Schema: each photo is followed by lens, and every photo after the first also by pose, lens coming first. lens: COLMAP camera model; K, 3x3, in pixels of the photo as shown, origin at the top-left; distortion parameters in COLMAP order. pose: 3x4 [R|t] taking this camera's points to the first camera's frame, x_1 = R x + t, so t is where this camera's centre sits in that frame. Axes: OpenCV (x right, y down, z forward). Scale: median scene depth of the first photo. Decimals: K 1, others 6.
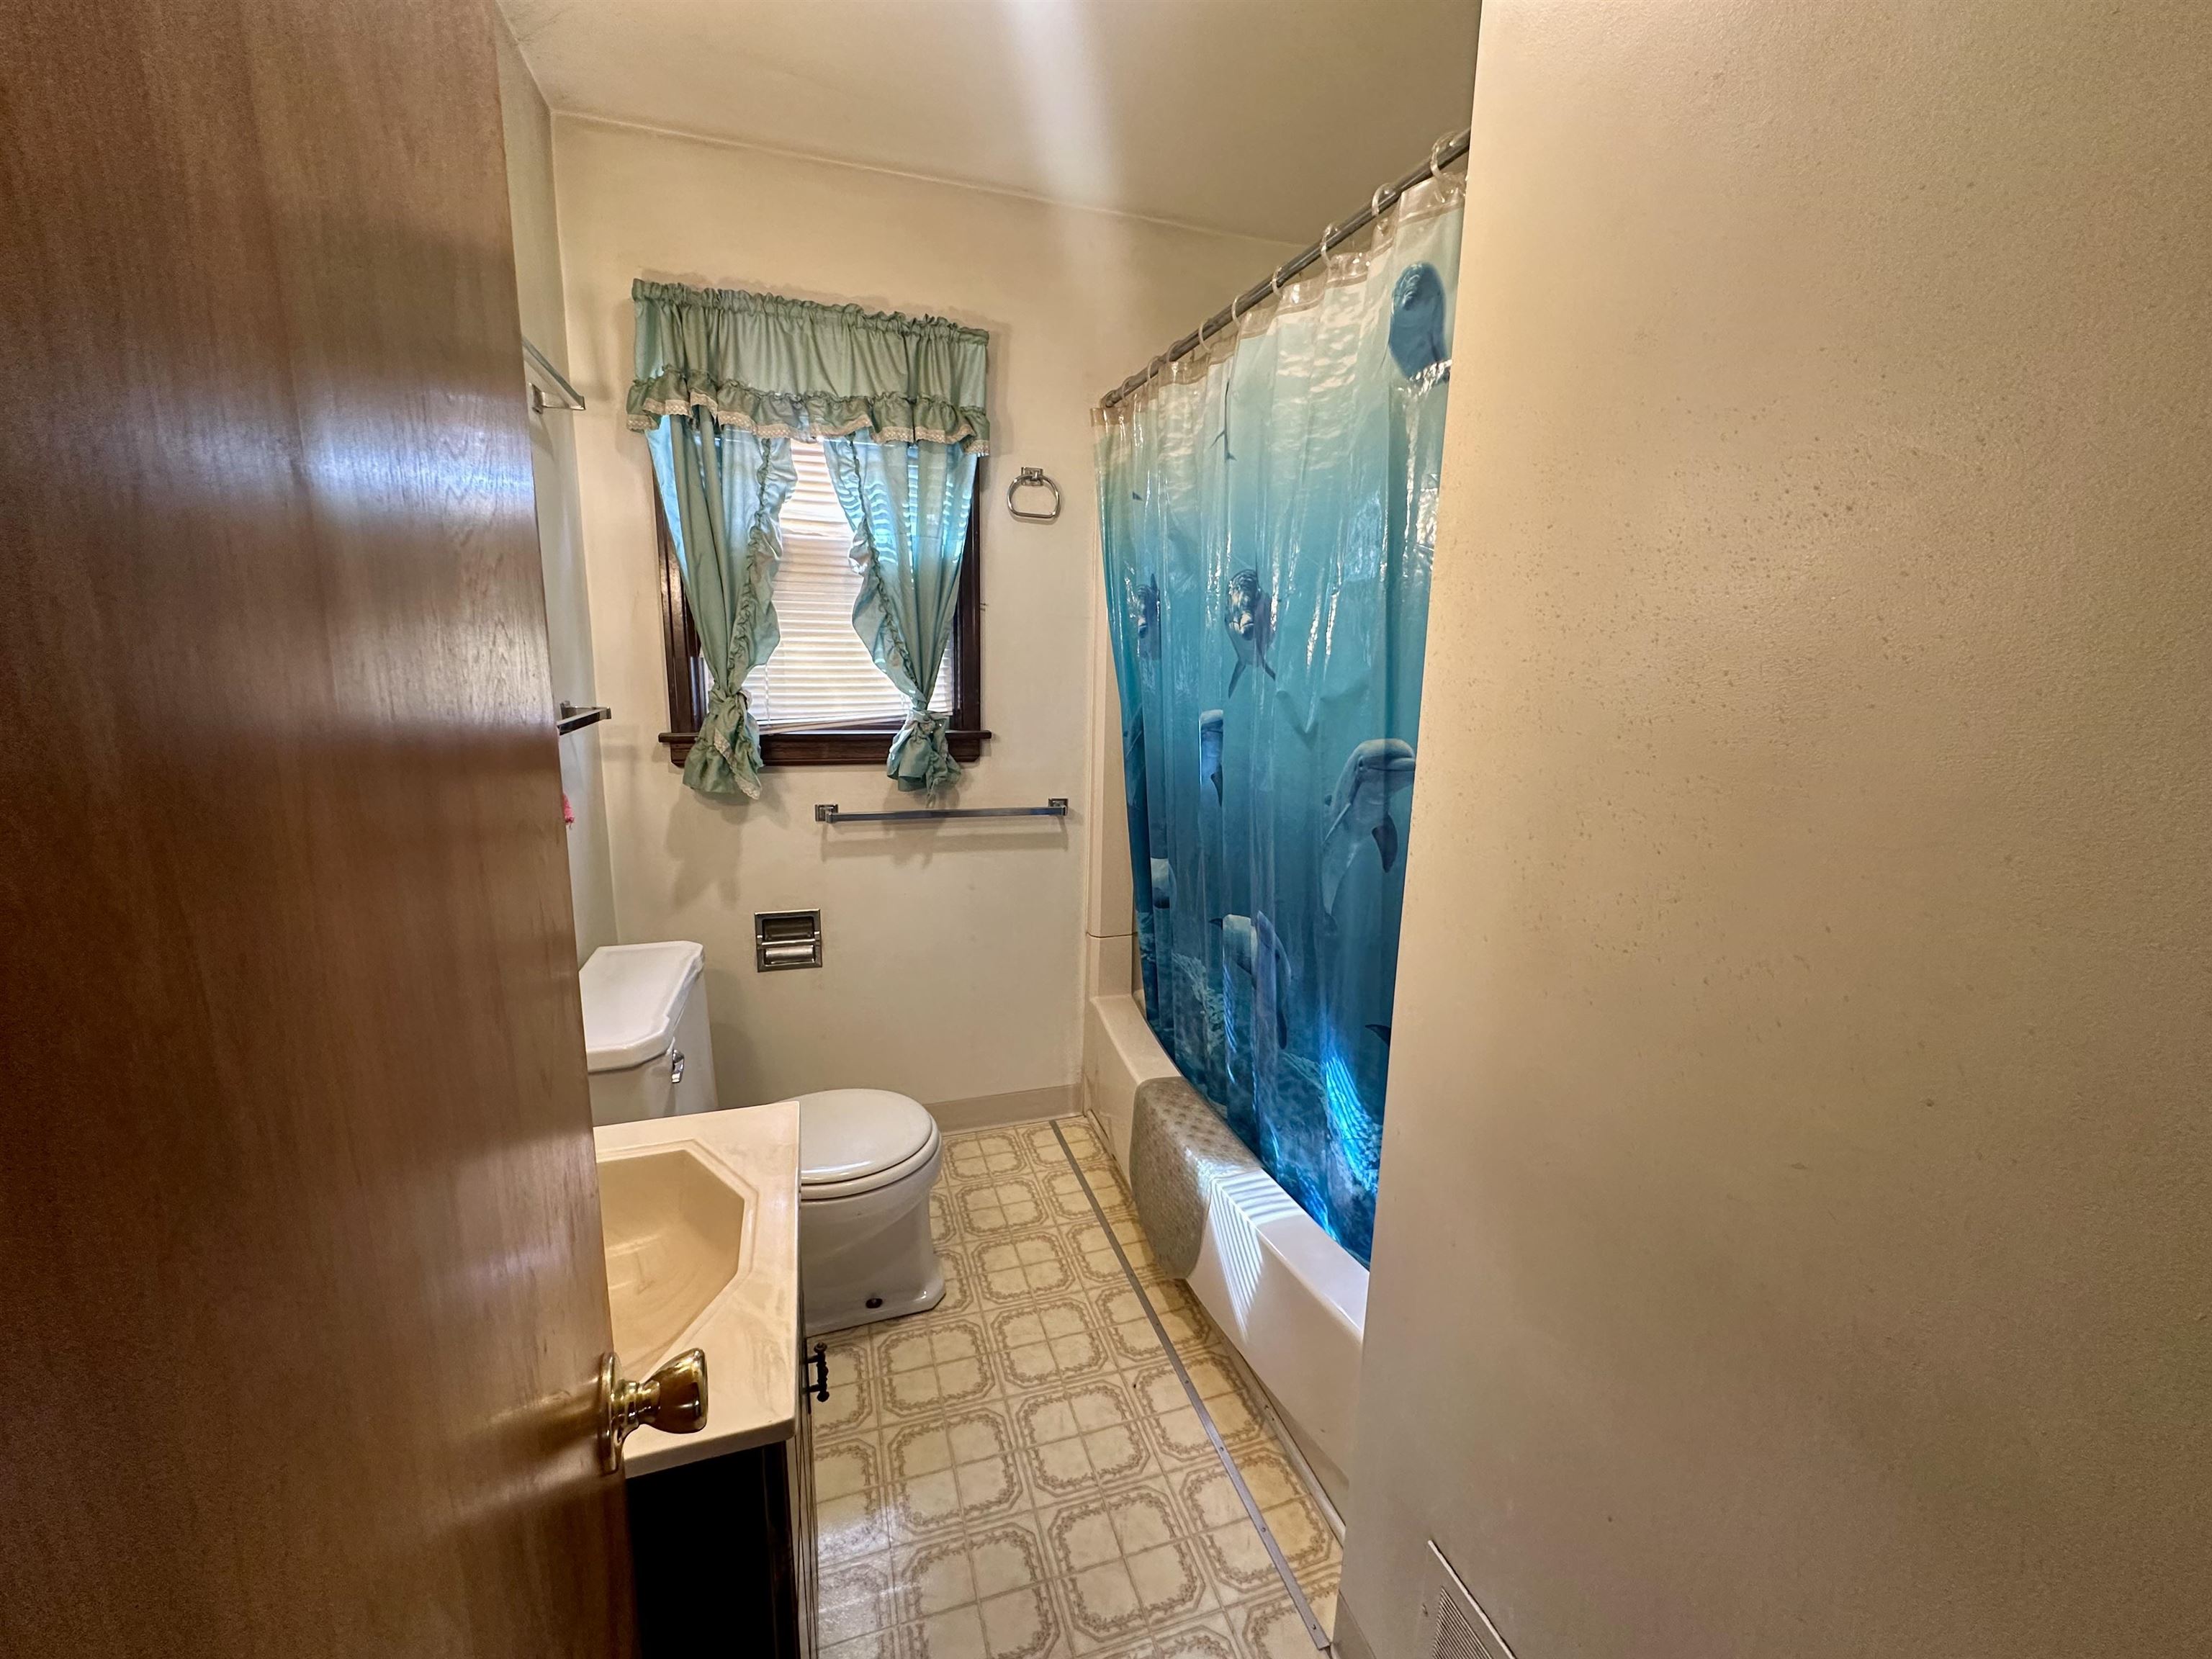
lens RADIAL K [[880.2, 0, 1101.3], [0, 880.2, 830.6], [0, 0, 1]] dist [-0.002113, 0.001789]
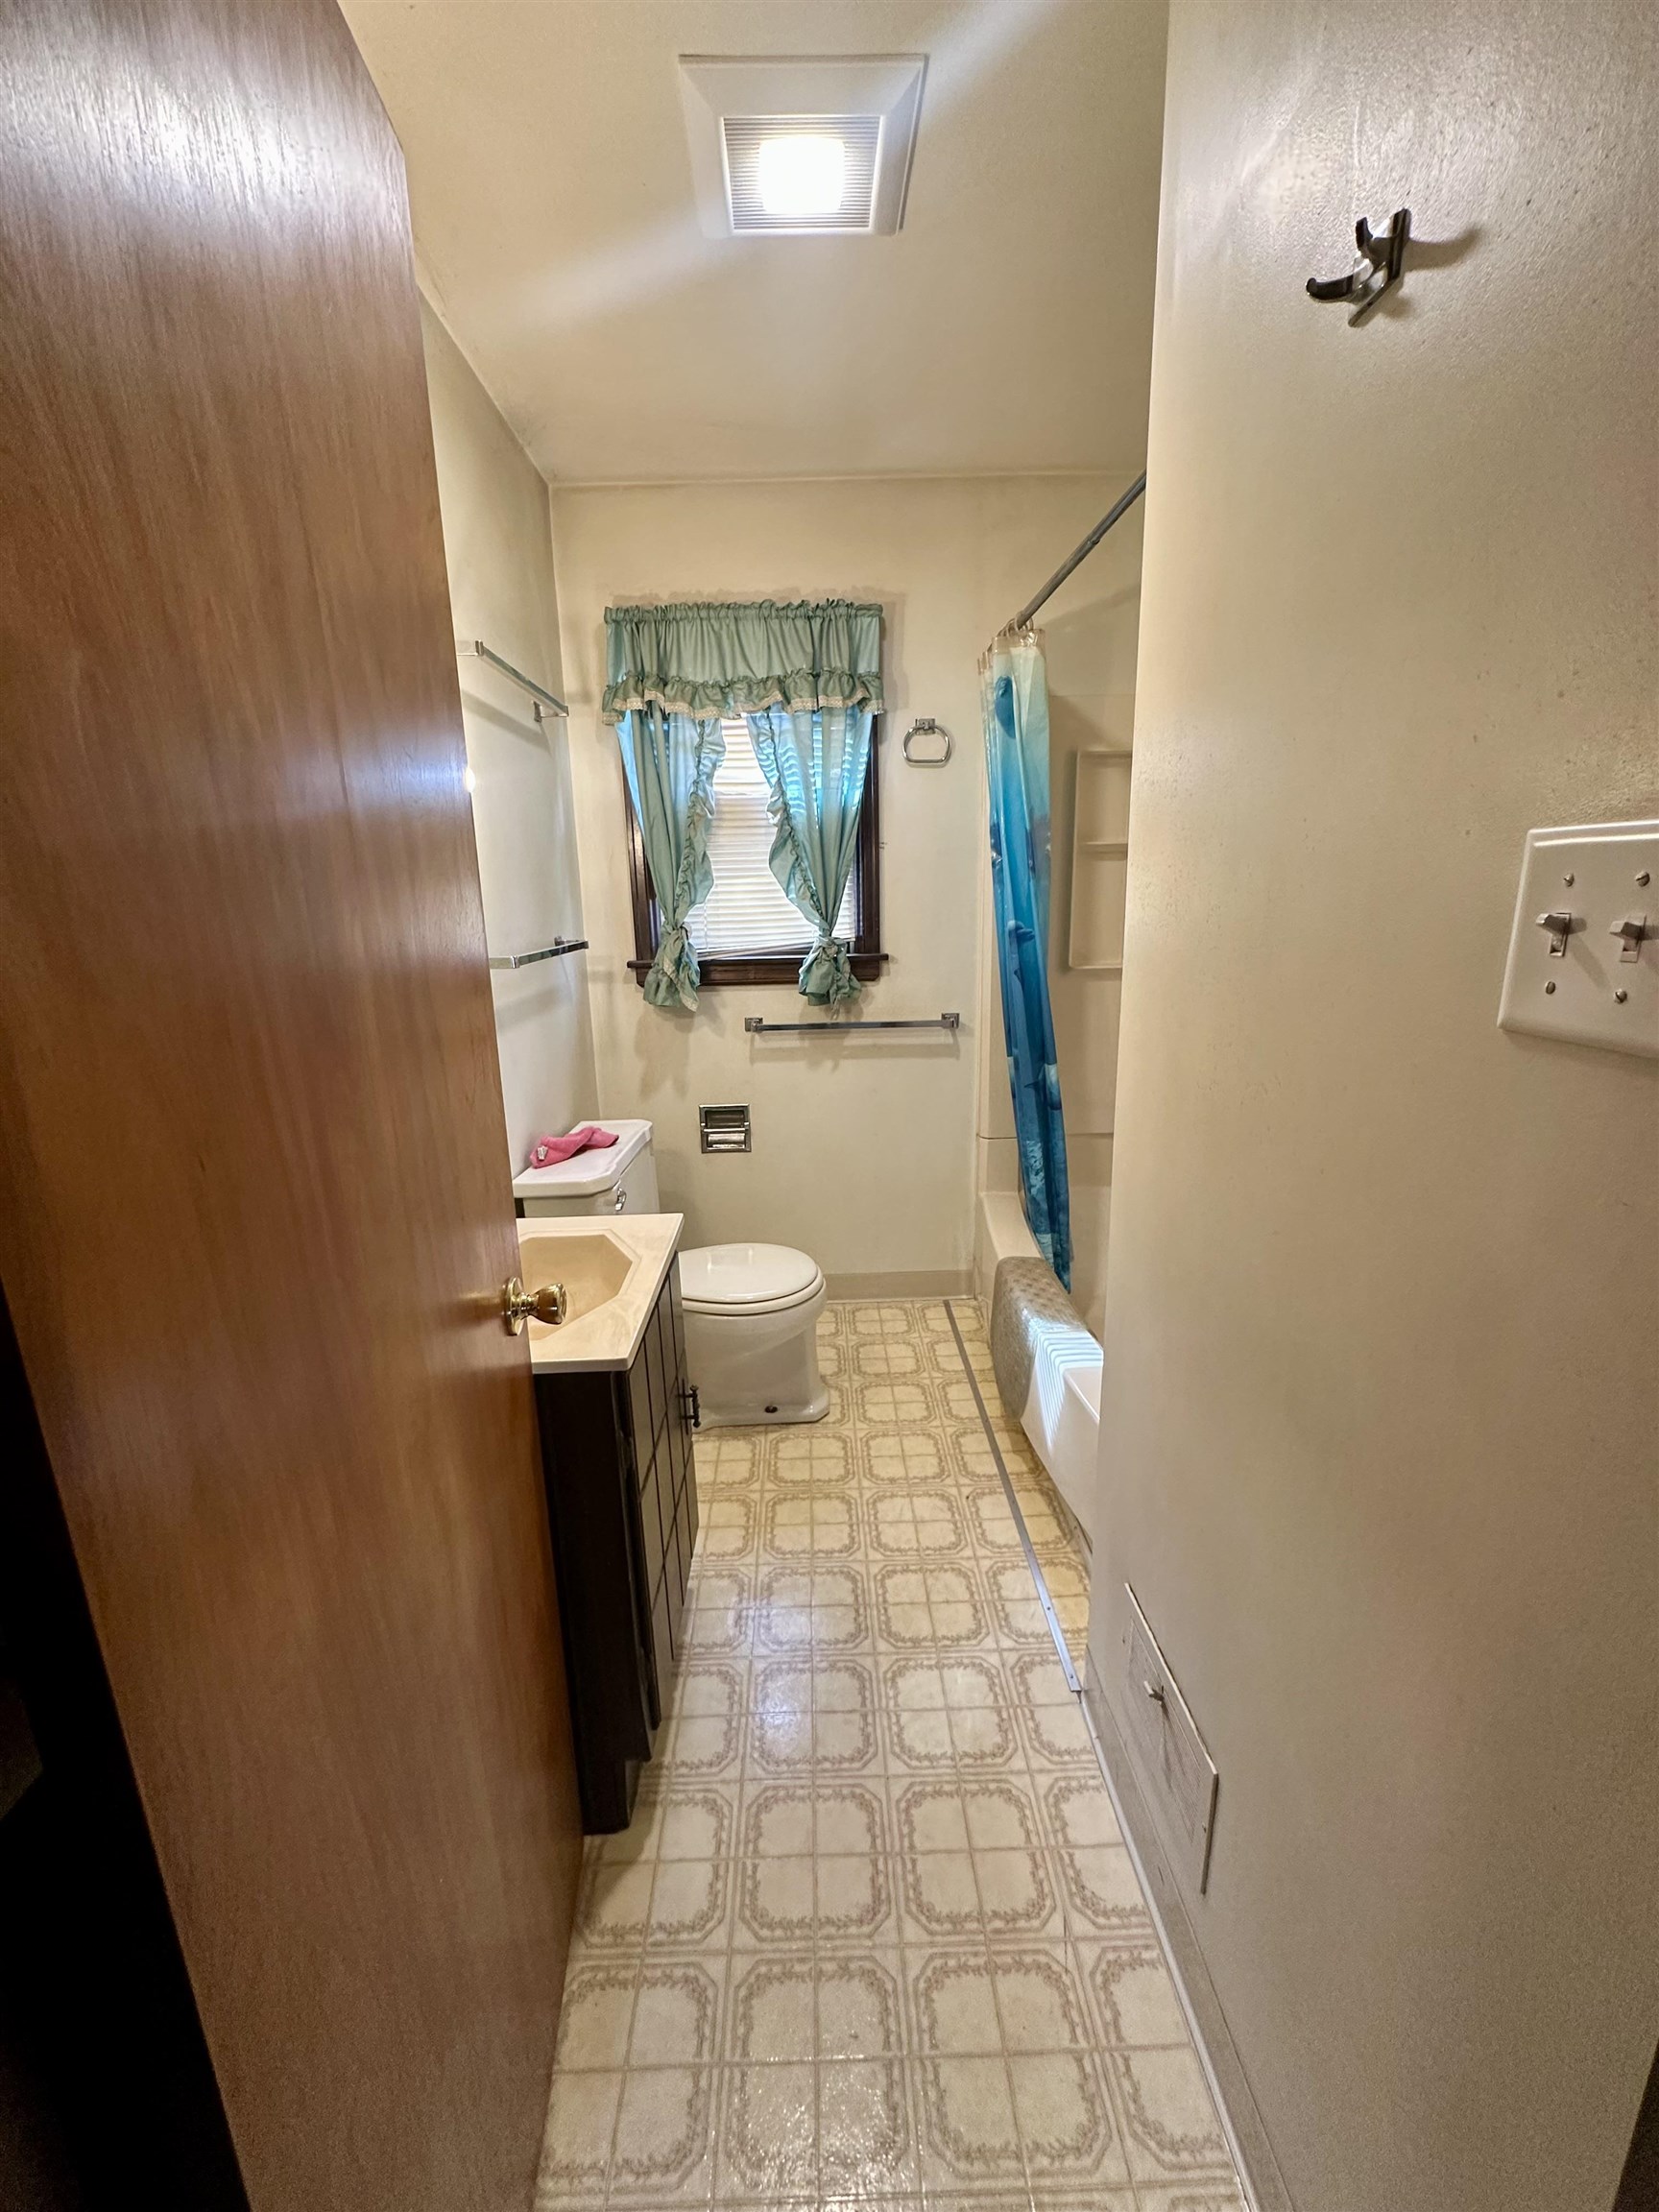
lens RADIAL K [[880.2, 0, 826.9], [0, 880.2, 1102.7], [0, 0, 1]] dist [-0.002113, 0.001789]
pose [[0.954631, 0.023714, -0.296846, 0.165173], [-0.012545, 0.999142, 0.039474, 0.043021], [0.297527, -0.033959, 0.954109, -0.149058]]
